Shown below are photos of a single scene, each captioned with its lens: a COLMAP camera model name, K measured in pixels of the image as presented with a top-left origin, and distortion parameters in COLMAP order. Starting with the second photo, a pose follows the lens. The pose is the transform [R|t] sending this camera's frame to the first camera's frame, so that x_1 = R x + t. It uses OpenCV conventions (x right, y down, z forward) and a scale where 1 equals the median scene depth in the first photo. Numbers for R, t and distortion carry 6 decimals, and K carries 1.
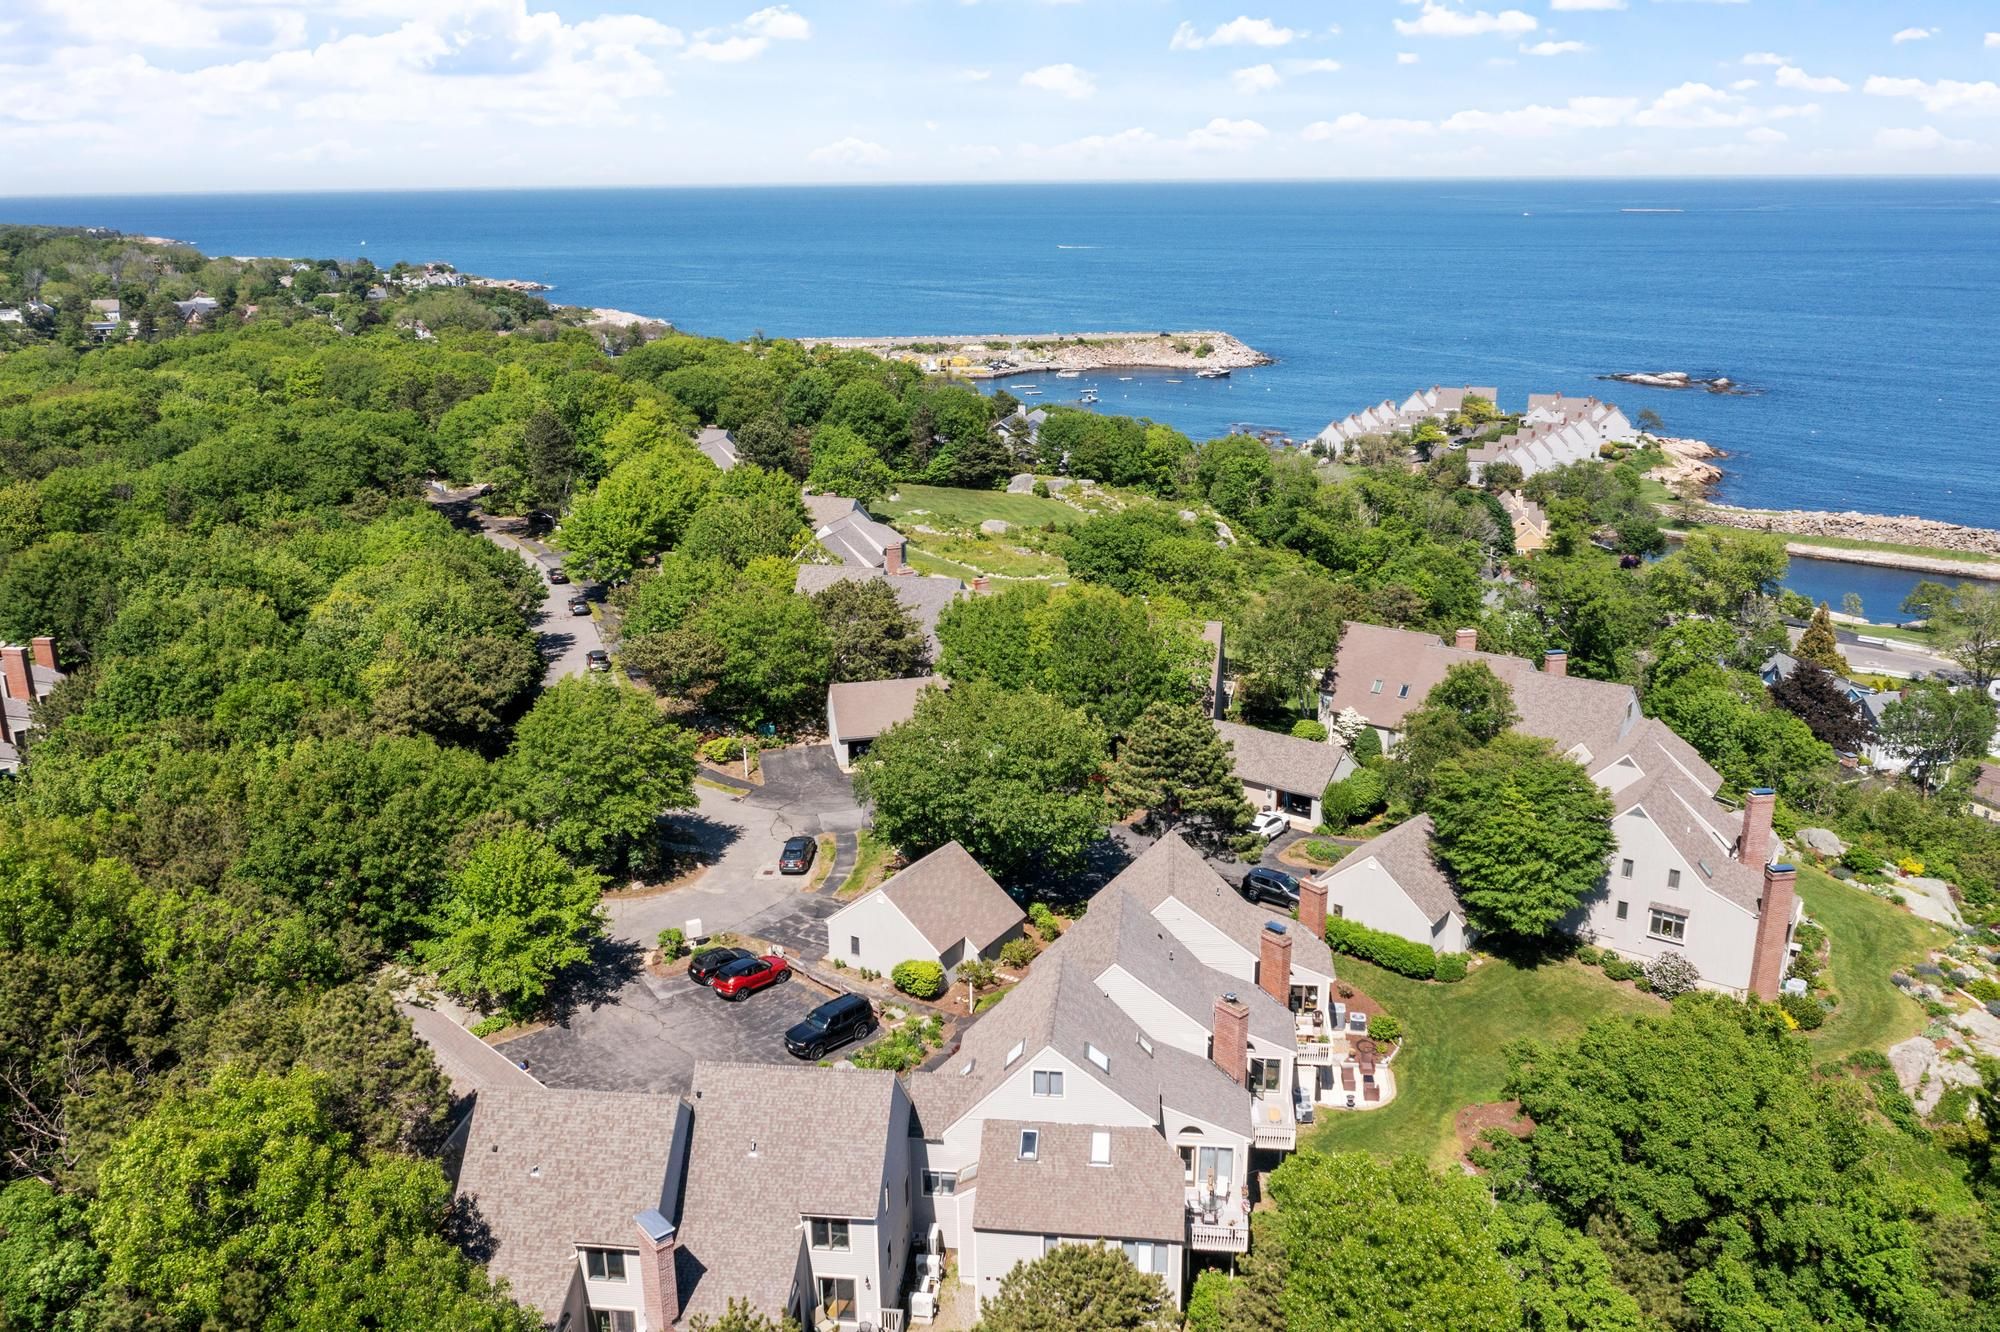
lens RADIAL K [[1552.8, 0, 1000.0], [0, 1552.8, 666.0], [0, 0, 1]] dist [-0.016672, 0.003478]
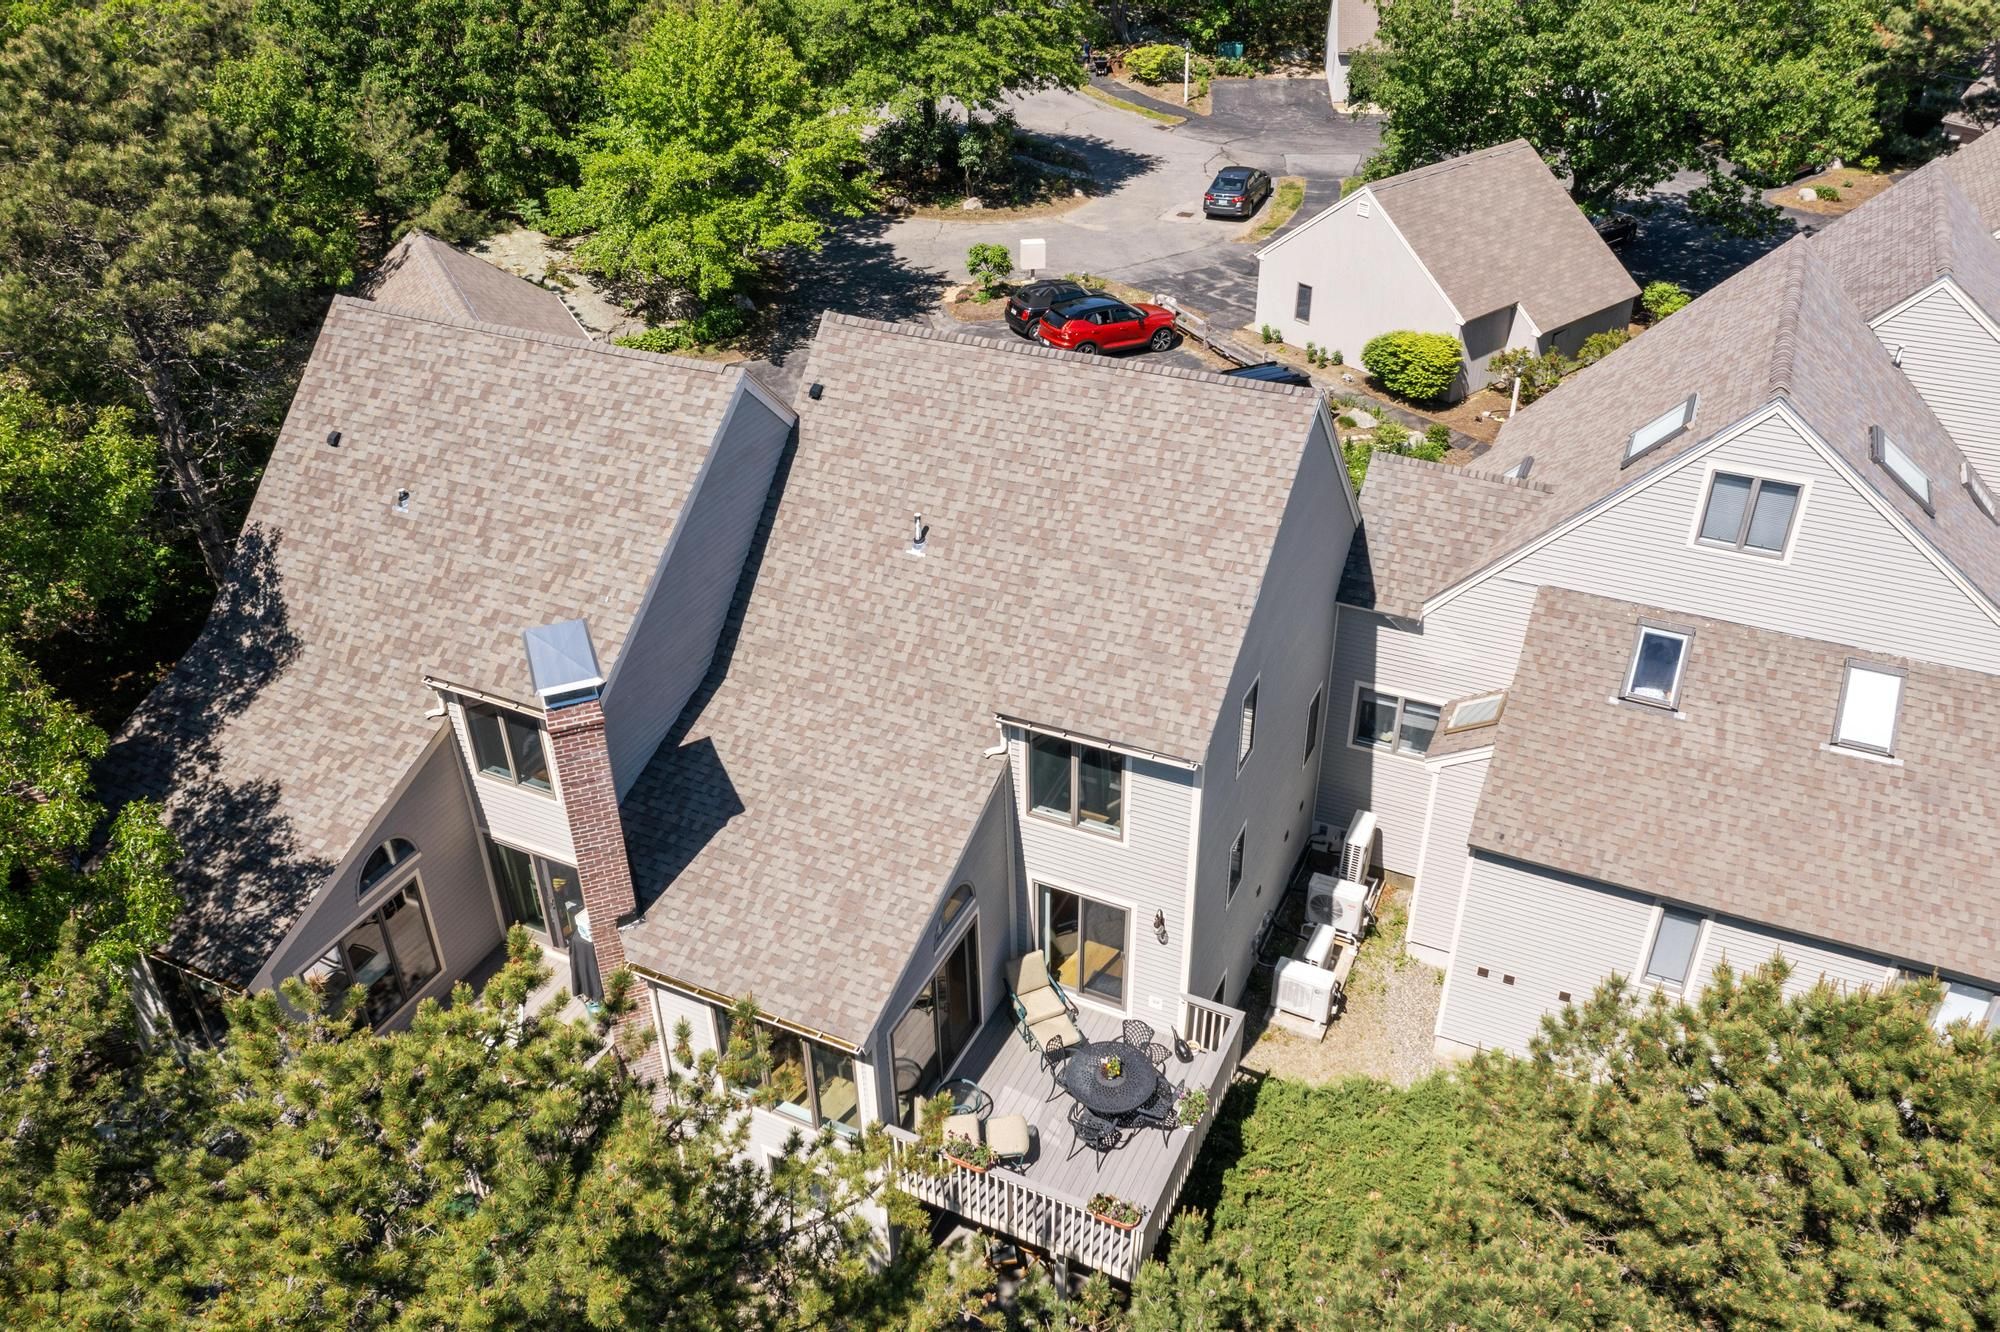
lens RADIAL K [[1566.0, 0, 1002.6], [0, 1566.0, 656.1], [0, 0, 1]] dist [-0.022023, 0.009472]
pose [[0.943888, 0.173987, -0.280722, -0.016806], [-0.092897, 0.955532, 0.279871, 0.146740], [0.316933, -0.238089, 0.918078, 0.412425]]
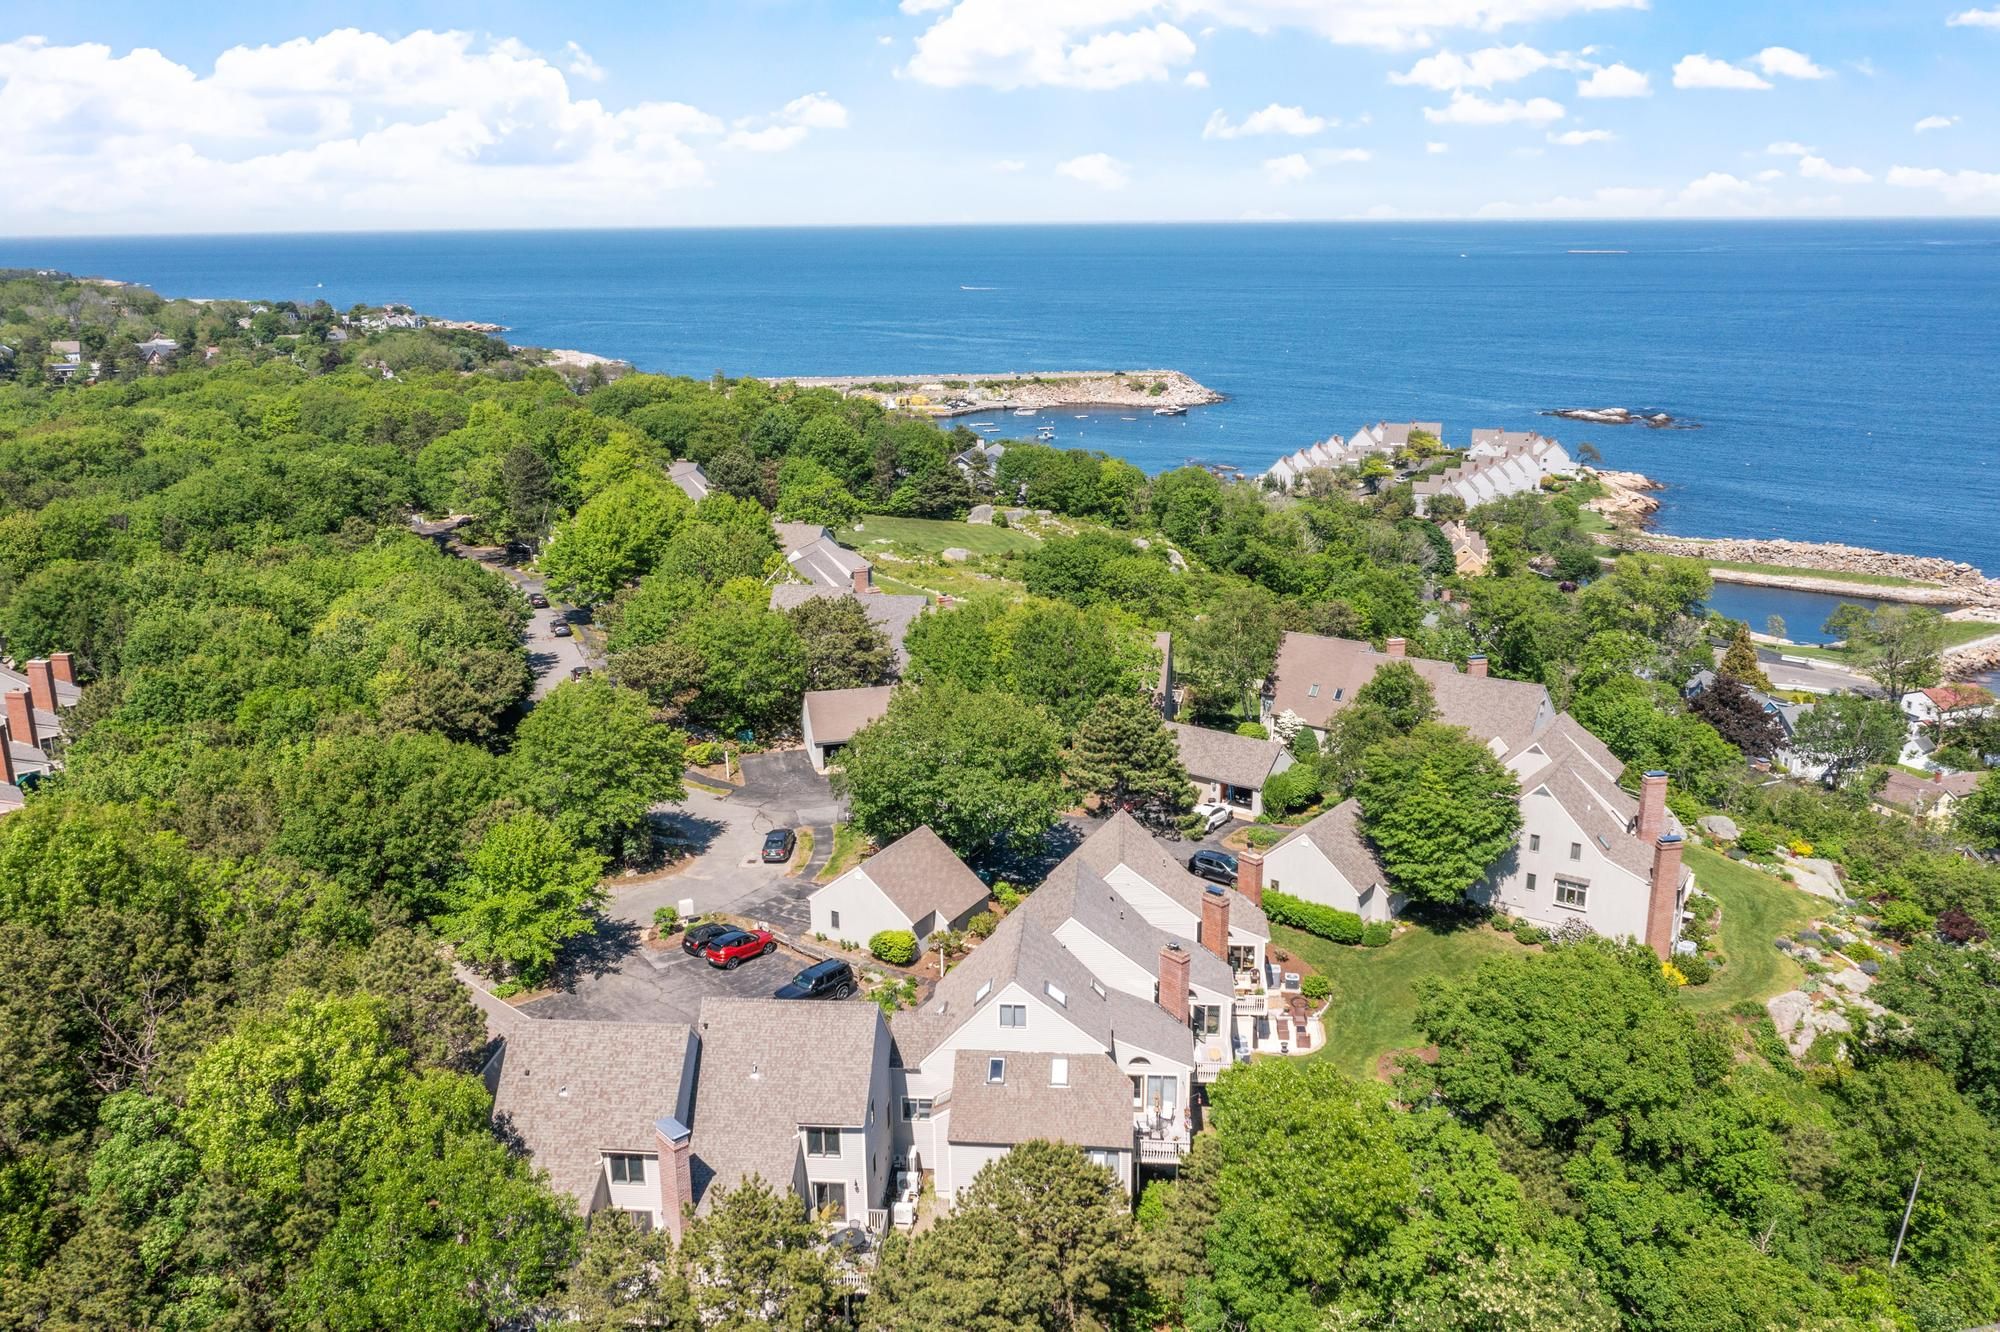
lens RADIAL K [[1552.8, 0, 1000.0], [0, 1552.8, 666.0], [0, 0, 1]] dist [-0.016672, 0.003478]
pose [[0.999627, -0.007650, 0.026204, -0.004167], [0.008306, 0.999652, -0.025021, 0.028063], [-0.026003, 0.025230, 0.999343, -0.096294]]
